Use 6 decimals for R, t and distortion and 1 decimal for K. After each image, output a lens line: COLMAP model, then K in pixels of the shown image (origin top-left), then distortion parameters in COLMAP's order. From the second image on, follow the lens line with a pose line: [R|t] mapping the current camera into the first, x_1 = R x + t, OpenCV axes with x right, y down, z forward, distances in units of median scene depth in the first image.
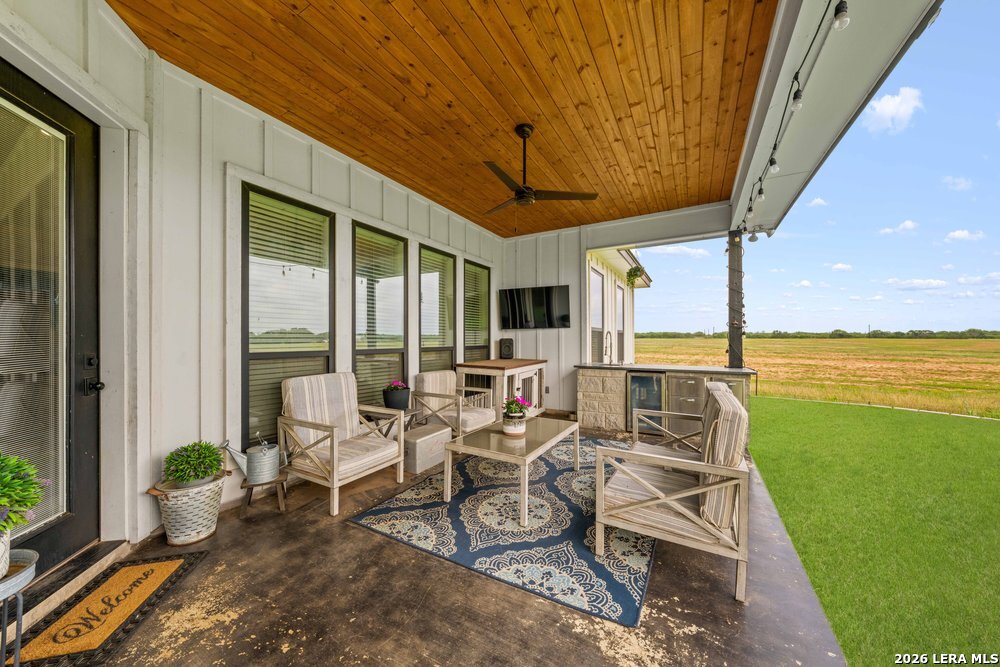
lens RADIAL K [[344.3, 0, 510.3], [0, 344.3, 334.2], [0, 0, 1]] dist [-0.000128, -0.000046]
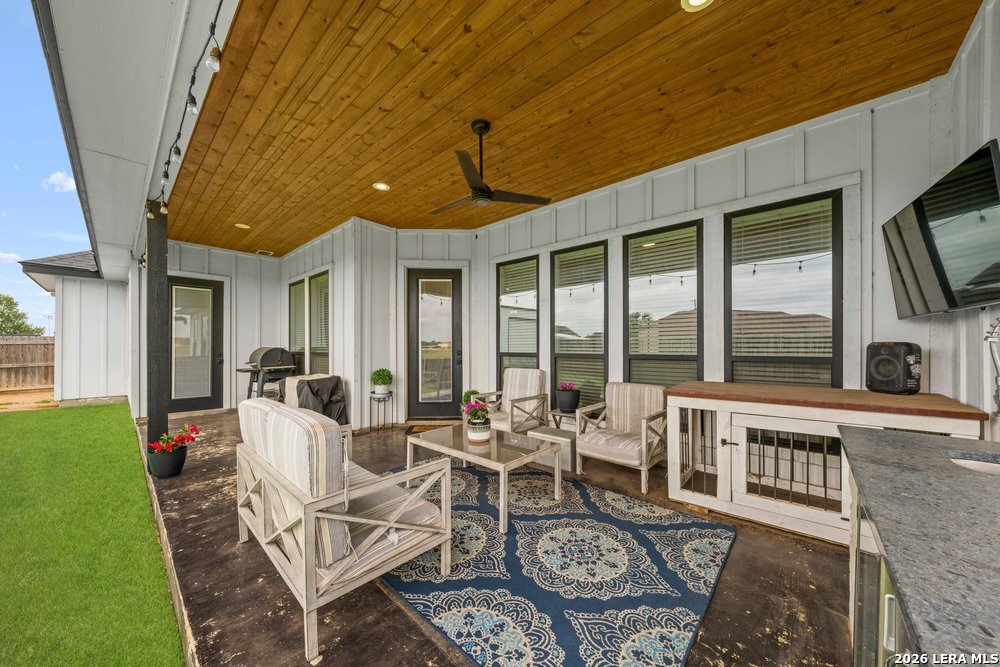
lens RADIAL K [[349.0, 0, 500.0], [0, 349.0, 333.5], [0, 0, 1]] dist [-0.004381, -0.000069]
pose [[-0.246688, -0.032825, -0.968539, 0.775371], [0.012751, 0.999230, -0.037113, 0.017956], [0.969011, -0.021505, -0.246079, 1.041291]]
